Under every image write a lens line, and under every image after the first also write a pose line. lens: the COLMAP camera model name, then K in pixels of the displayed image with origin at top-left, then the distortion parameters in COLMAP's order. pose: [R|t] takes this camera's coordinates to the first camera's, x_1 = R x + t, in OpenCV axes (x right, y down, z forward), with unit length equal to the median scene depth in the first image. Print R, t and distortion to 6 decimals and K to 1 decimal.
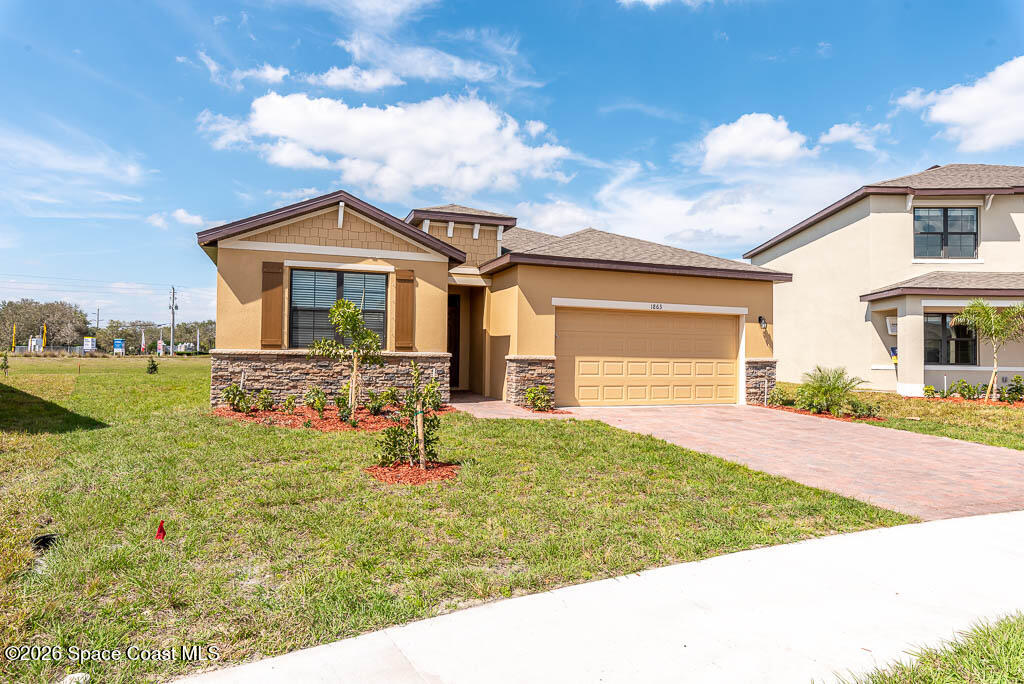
lens RADIAL K [[626.6, 0, 504.5], [0, 626.6, 349.8], [0, 0, 1]] dist [-0.001809, 0.000883]
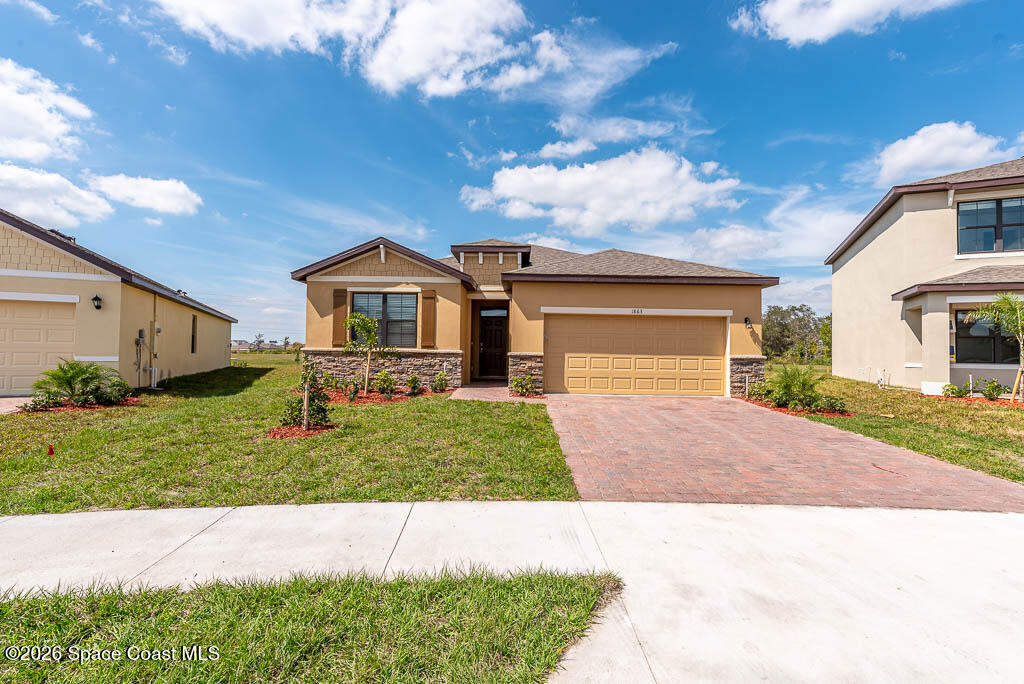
lens RADIAL K [[475.2, 0, 516.2], [0, 475.2, 343.0], [0, 0, 1]] dist [-0.004848, 0.001038]
pose [[0.934383, -0.005019, -0.356235, 0.282088], [0.000565, 0.999920, -0.012608, 0.001636], [0.356269, 0.011579, 0.934312, 0.066036]]
